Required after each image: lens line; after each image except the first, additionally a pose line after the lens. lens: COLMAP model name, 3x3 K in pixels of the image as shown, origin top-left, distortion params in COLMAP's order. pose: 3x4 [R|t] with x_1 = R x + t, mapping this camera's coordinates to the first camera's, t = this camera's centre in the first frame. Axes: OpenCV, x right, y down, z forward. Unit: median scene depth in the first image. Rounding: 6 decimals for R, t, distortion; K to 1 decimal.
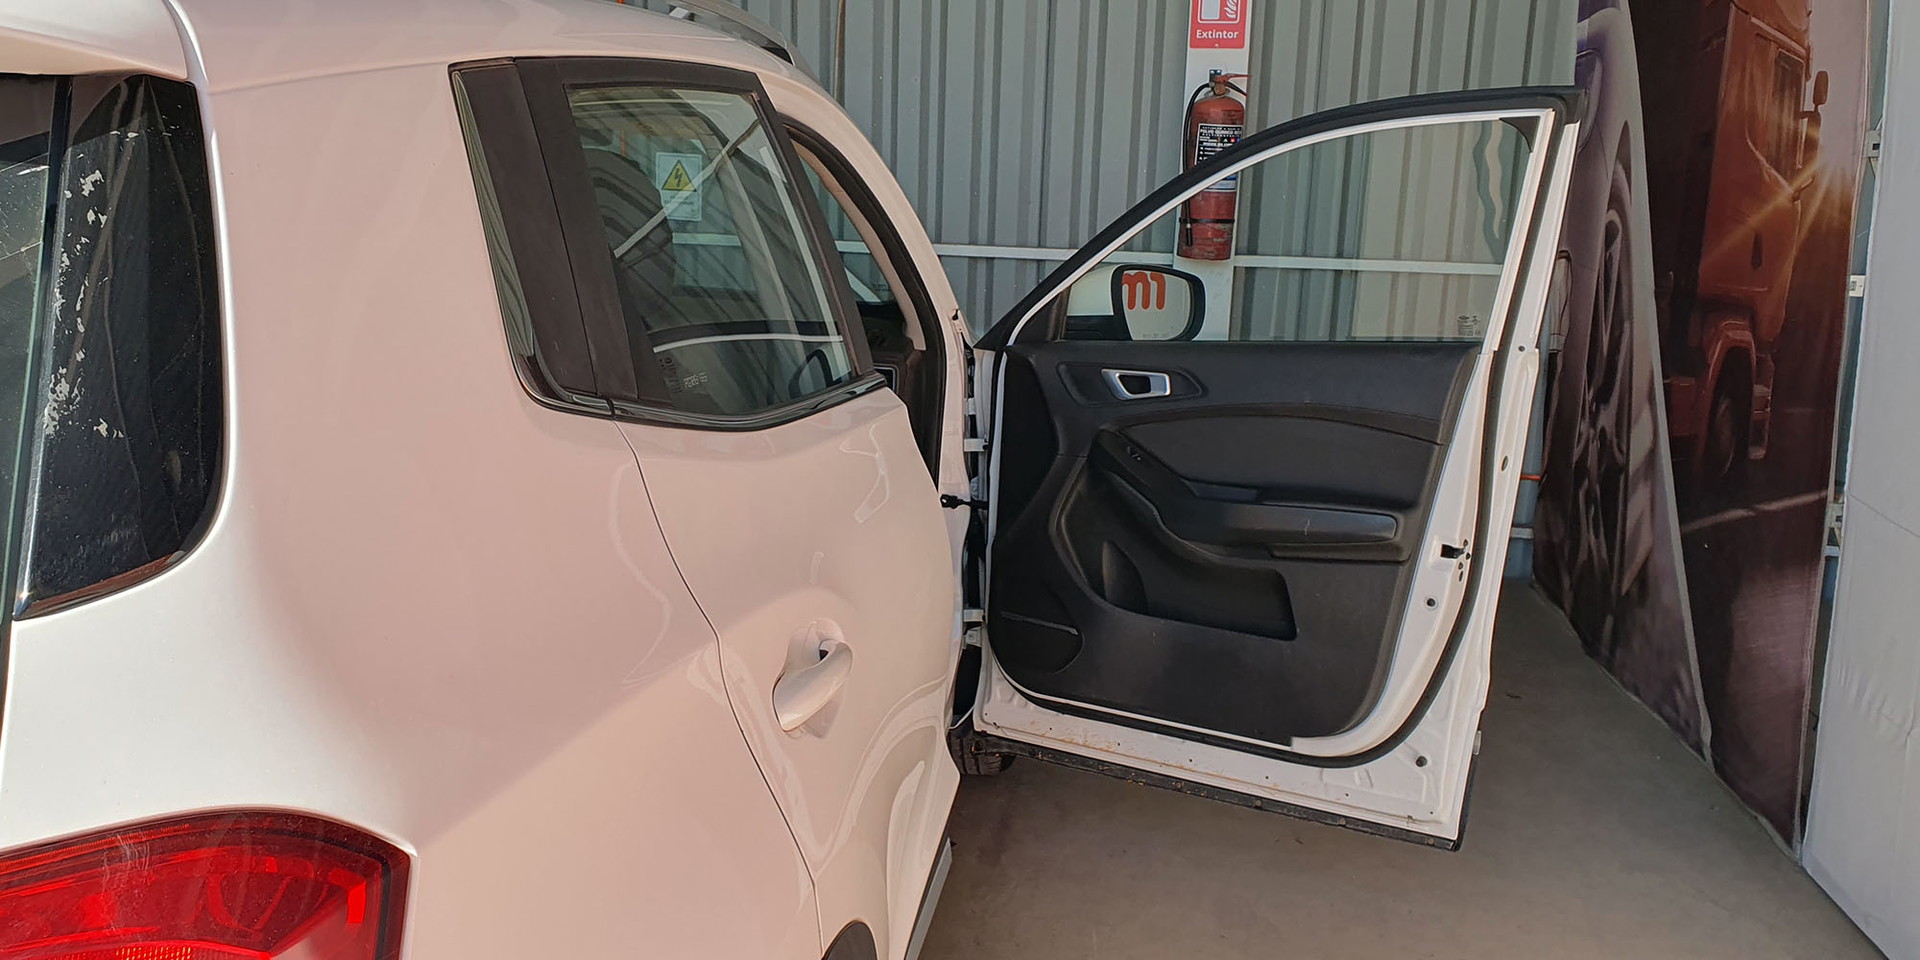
lens RADIAL K [[1614.3, 0, 949.9], [0, 1614.3, 477.1], [0, 0, 1]] dist [0.049136, -0.065683]
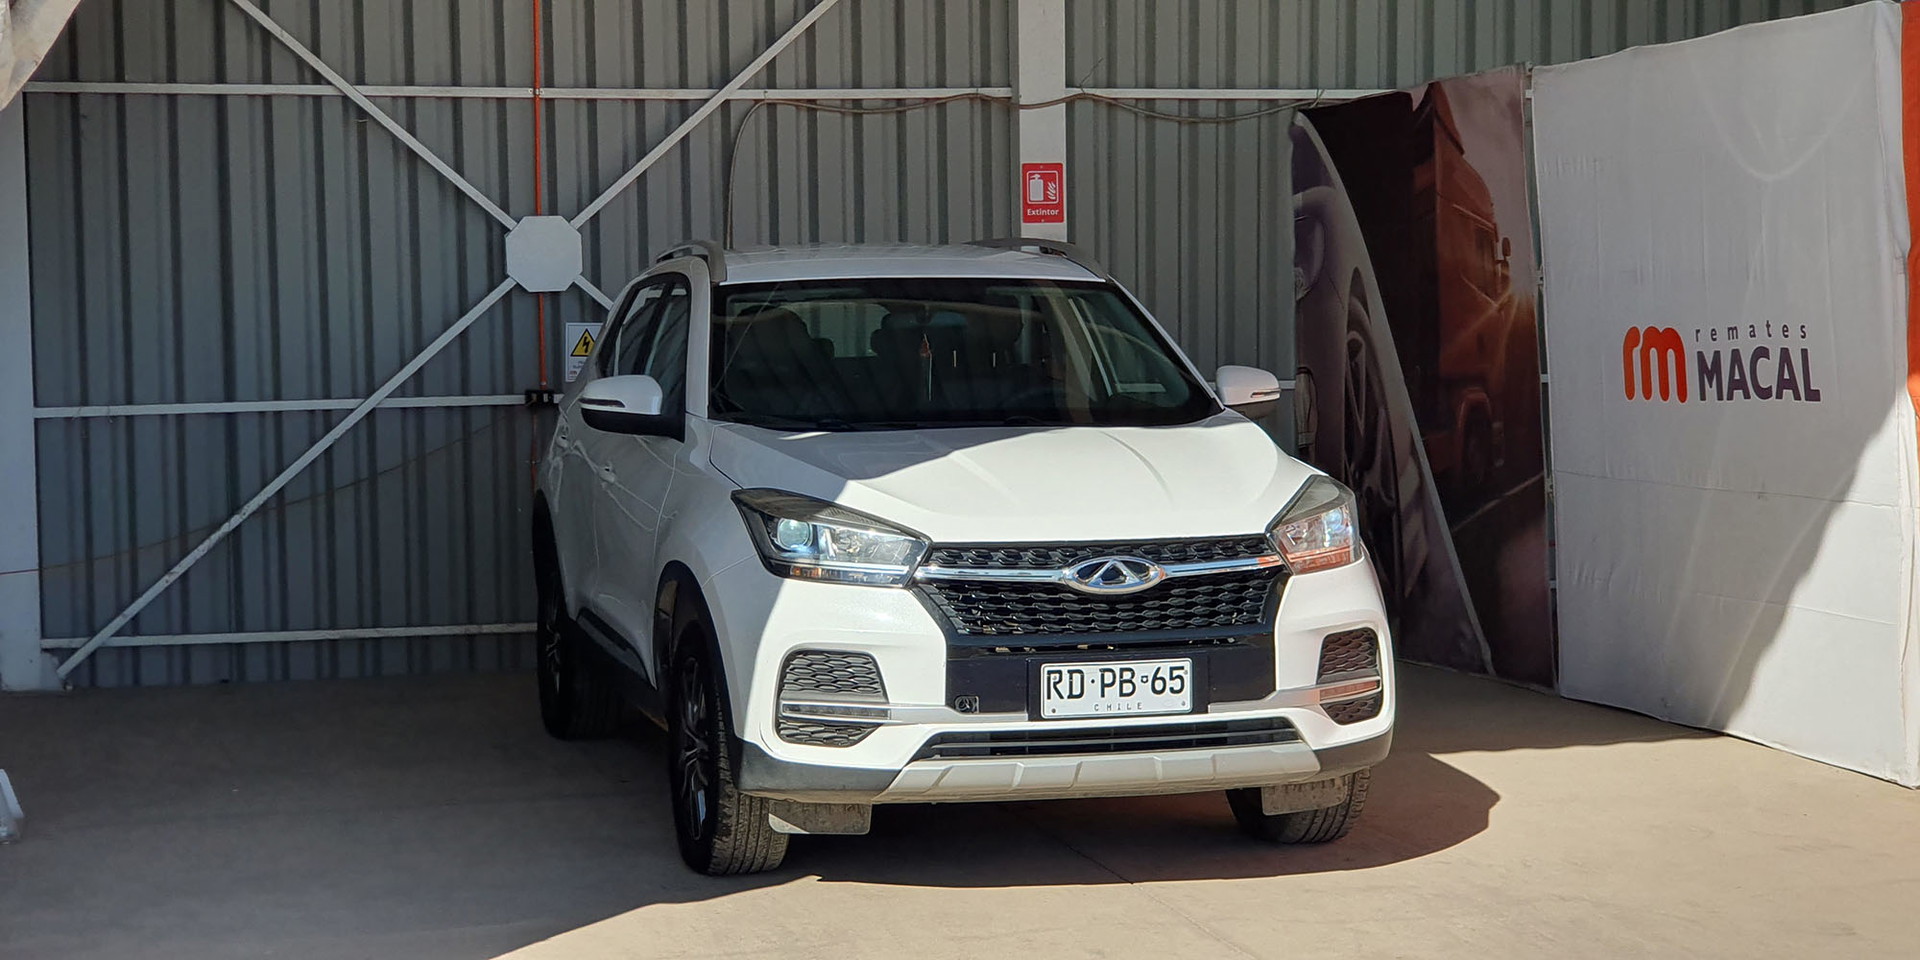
lens RADIAL K [[3086.0, 0, 928.7], [0, 3086.0, 438.0], [0, 0, 1]] dist [0.114569, 0.000000]
pose [[0.927247, -0.059355, 0.369715, -0.865937], [0.118695, 0.983030, -0.139870, 0.239197], [-0.355139, 0.173577, 0.918557, -1.215808]]
